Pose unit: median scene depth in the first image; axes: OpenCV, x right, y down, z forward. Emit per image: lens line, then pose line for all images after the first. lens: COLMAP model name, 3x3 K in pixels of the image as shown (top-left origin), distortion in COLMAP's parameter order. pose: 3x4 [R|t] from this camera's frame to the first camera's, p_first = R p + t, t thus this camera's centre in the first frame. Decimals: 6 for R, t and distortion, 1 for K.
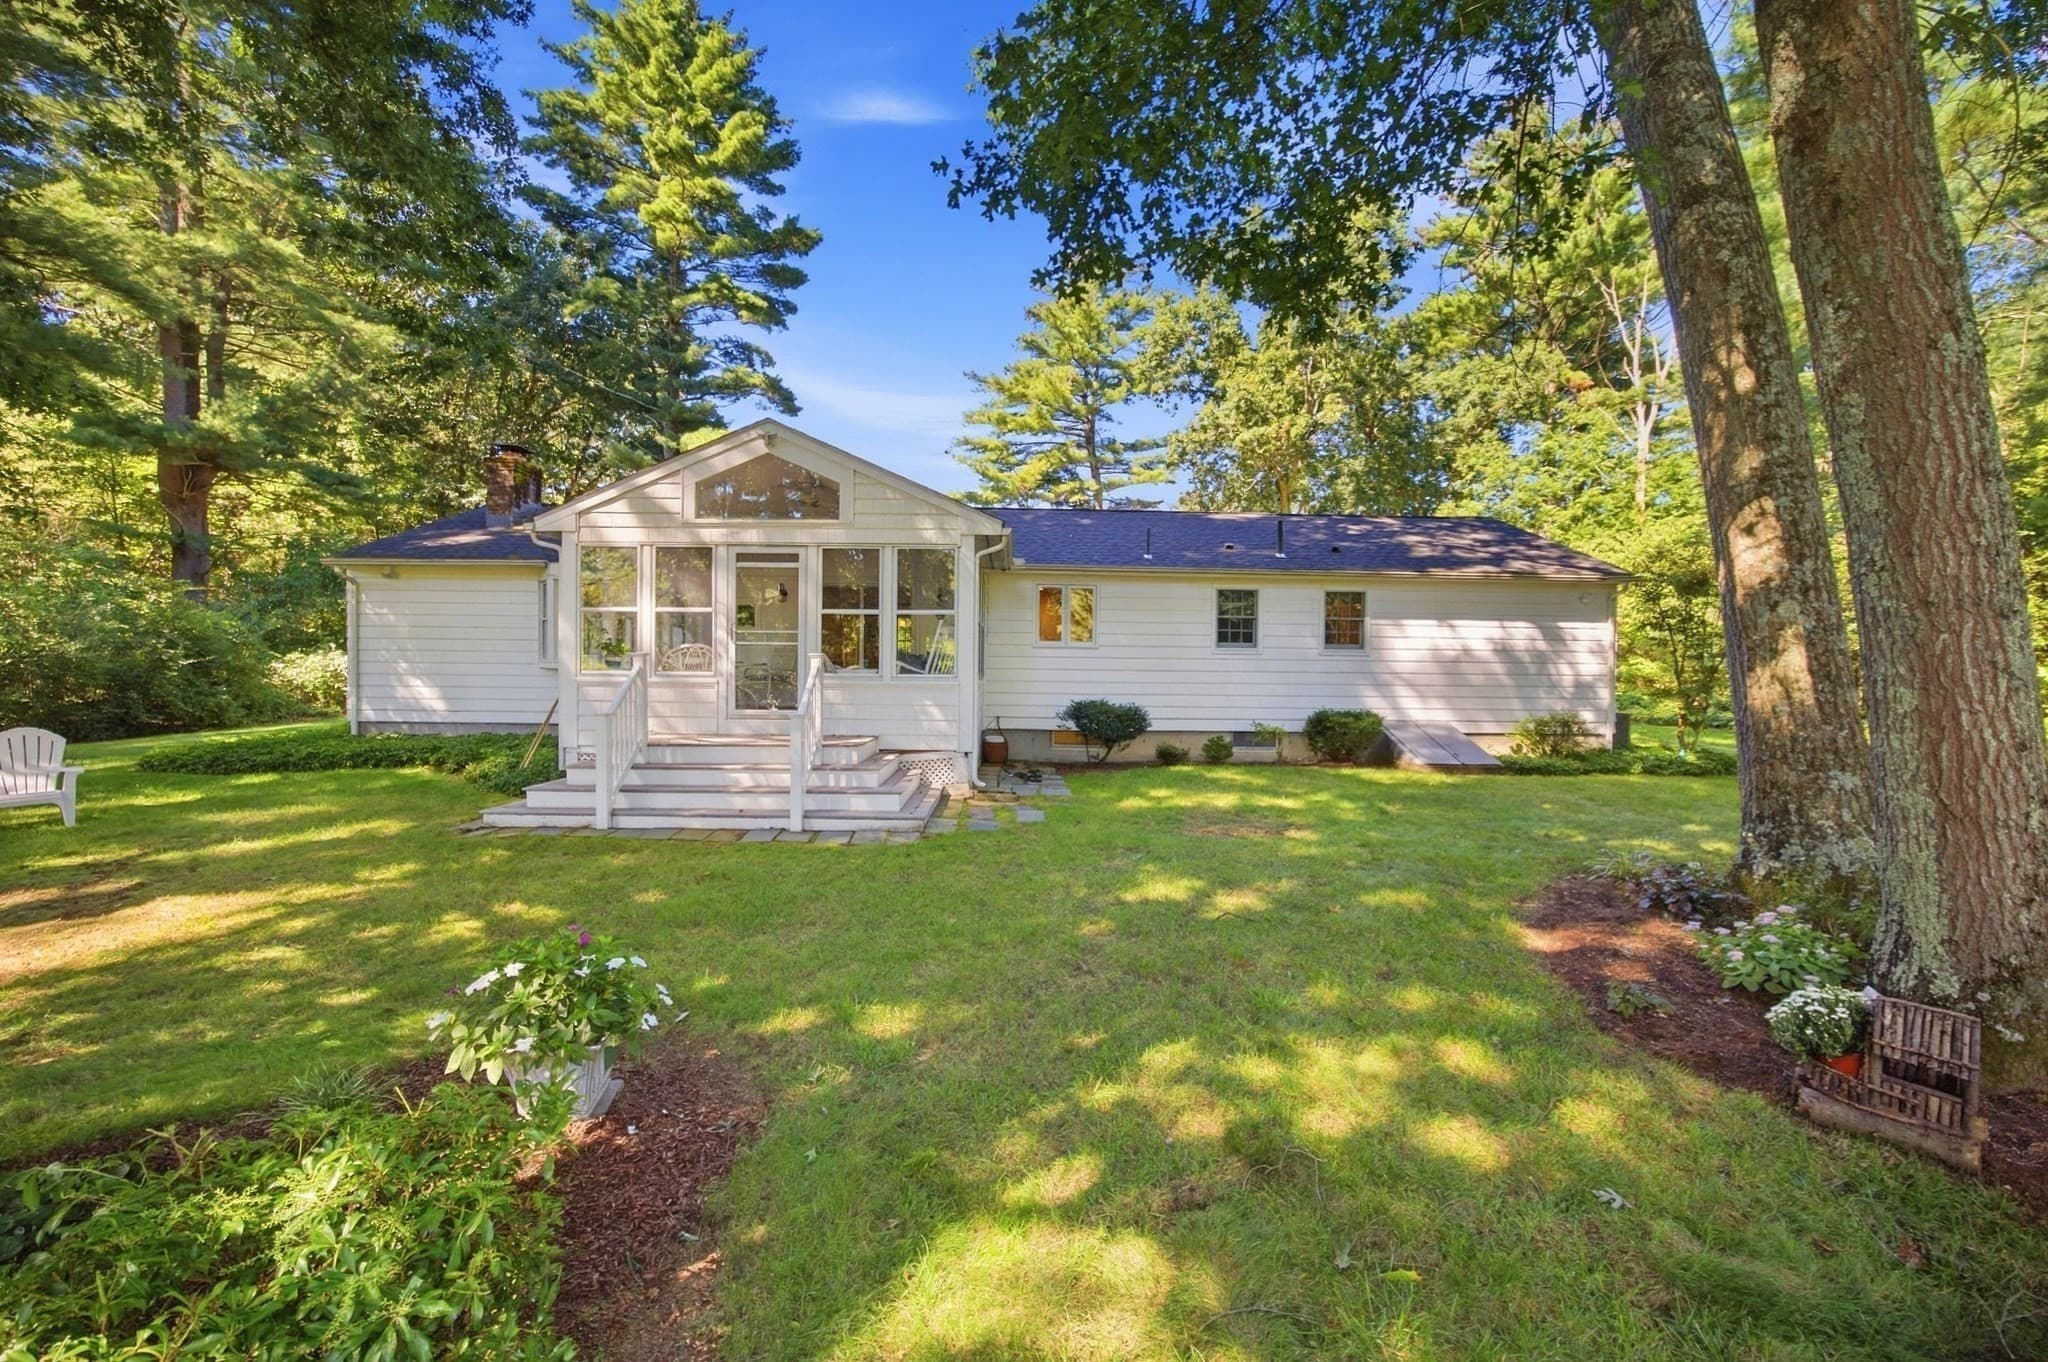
lens RADIAL K [[816.9, 0, 1024.0], [0, 816.9, 681.0], [0, 0, 1]] dist [-0.016223, -0.000141]
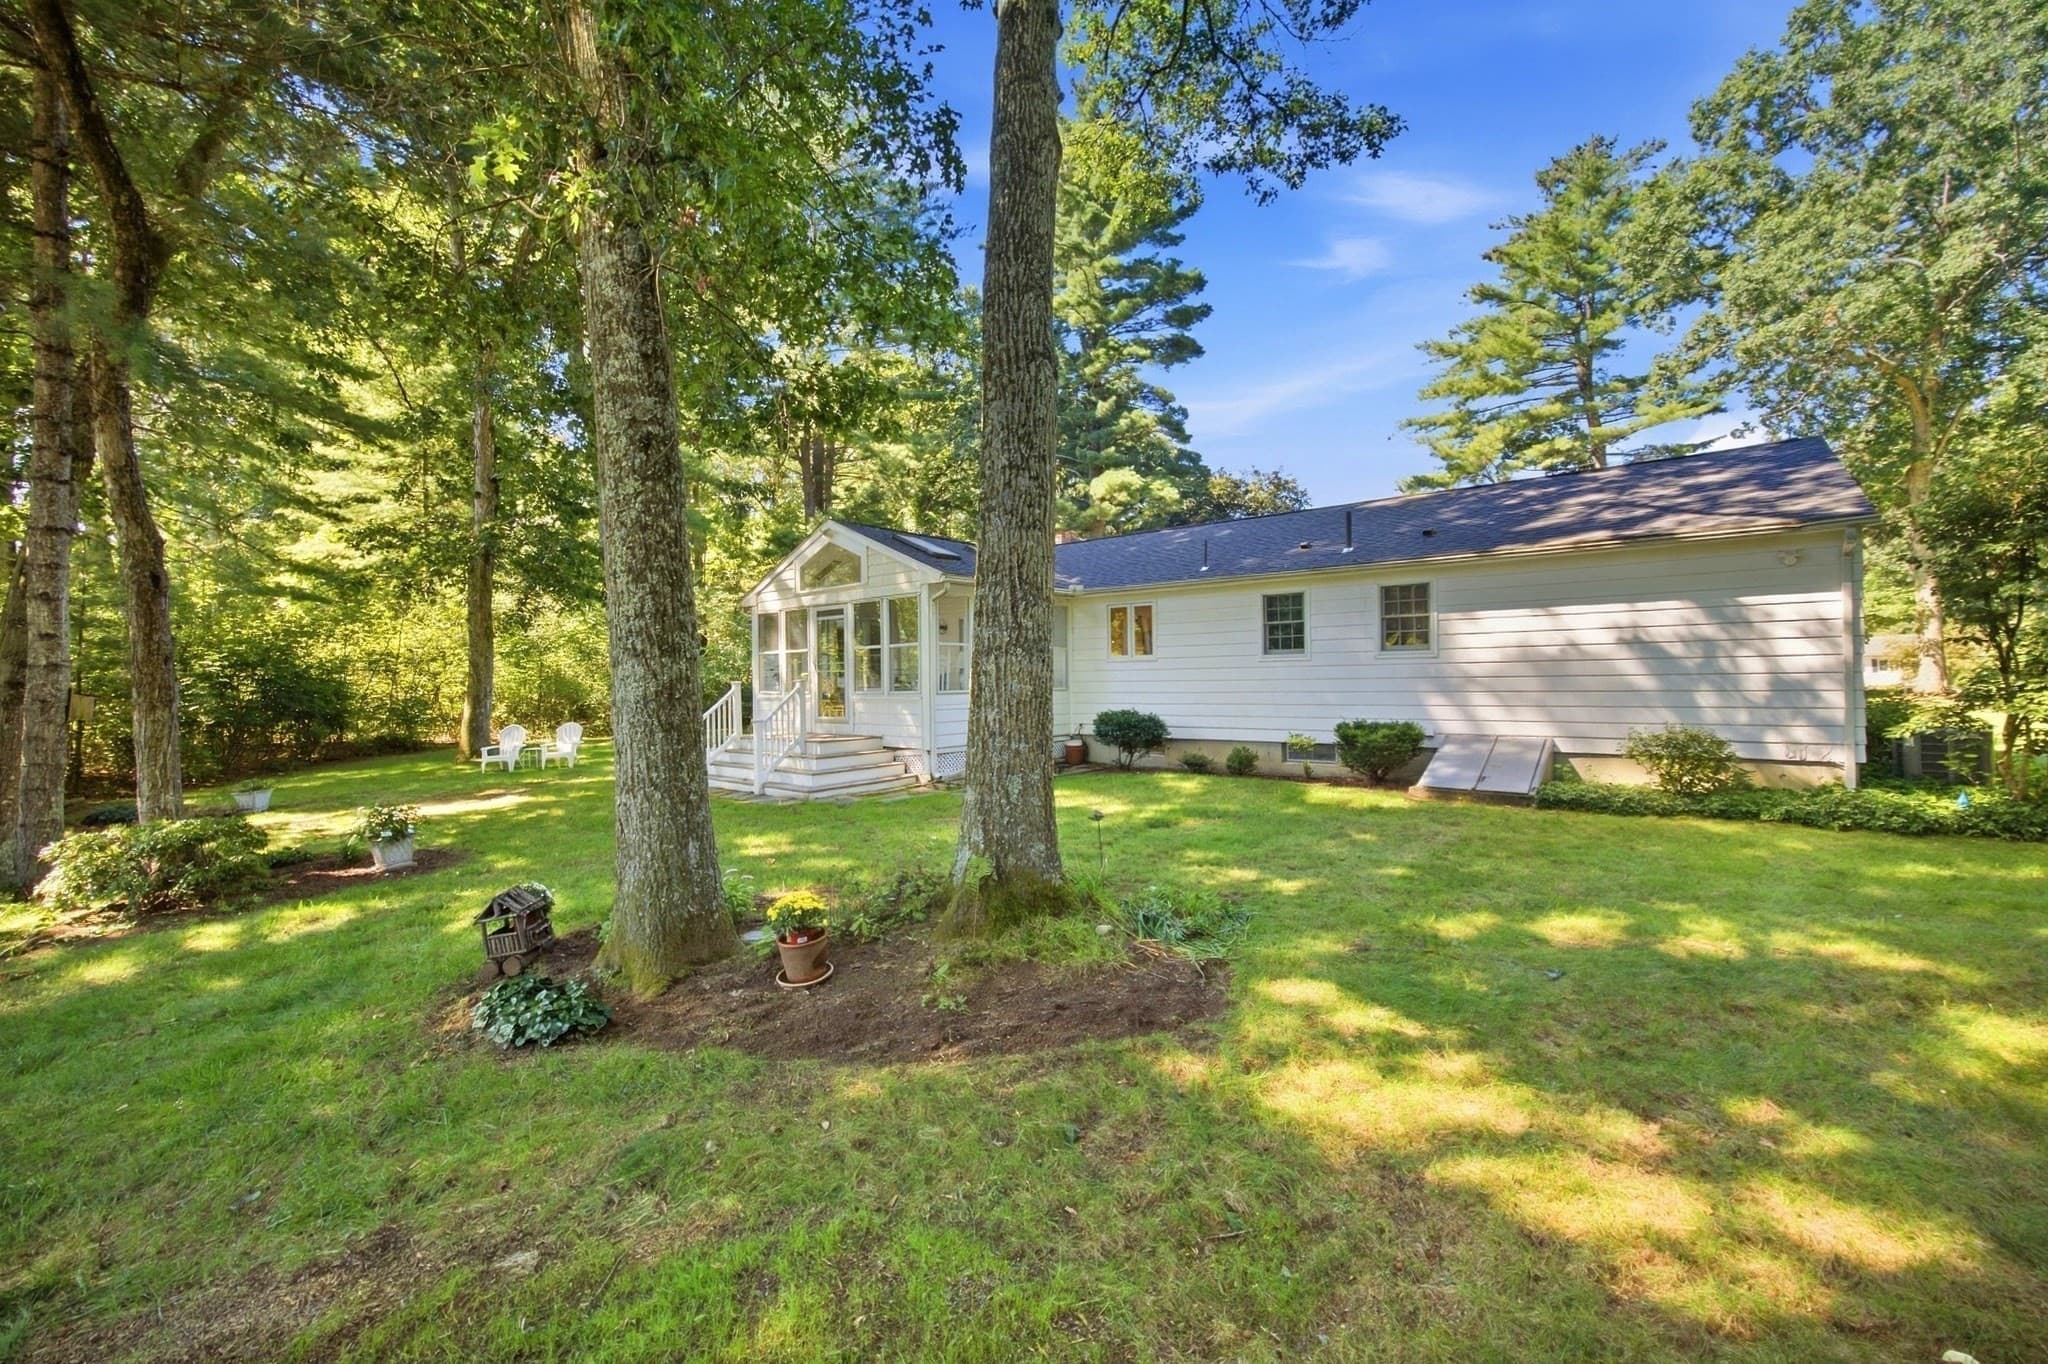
lens RADIAL K [[821.2, 0, 1022.1], [0, 821.2, 661.9], [0, 0, 1]] dist [-0.012455, 0.000417]
pose [[0.762072, -0.035690, -0.646508, 0.659576], [0.019346, 0.999289, -0.032361, -0.005856], [0.647203, 0.012154, 0.762221, 0.071469]]
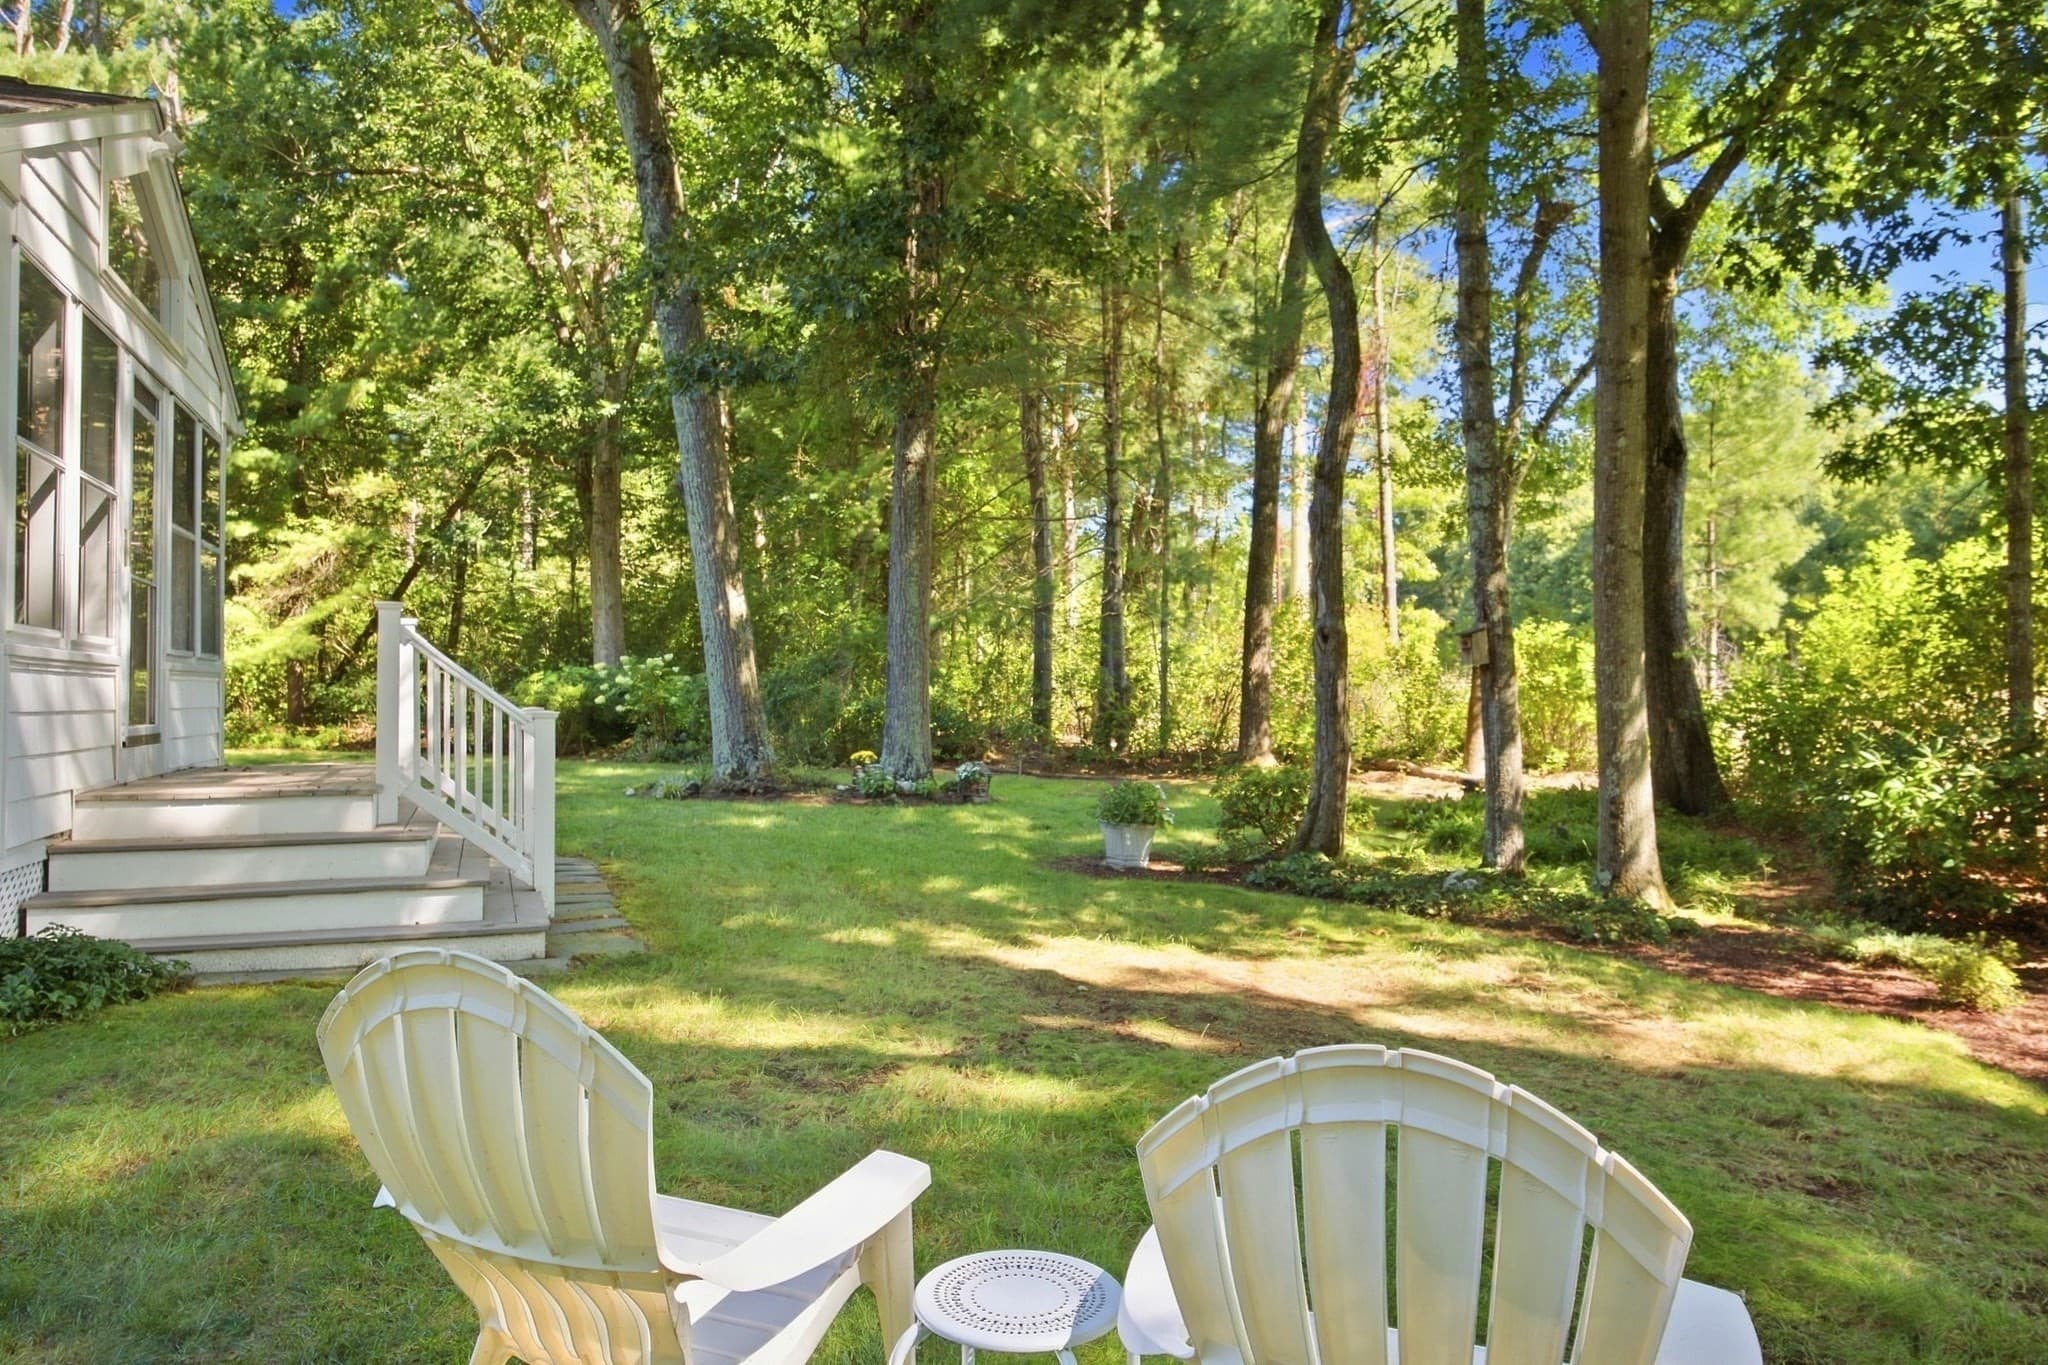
lens RADIAL K [[1351.8, 0, 1007.6], [0, 1351.8, 677.0], [0, 0, 1]] dist [0.004984, -0.008441]
pose [[-0.350783, 0.002013, 0.936455, -0.879288], [0.007921, 0.999968, 0.000818, 0.007946], [-0.936423, 0.007705, -0.350788, 0.594239]]
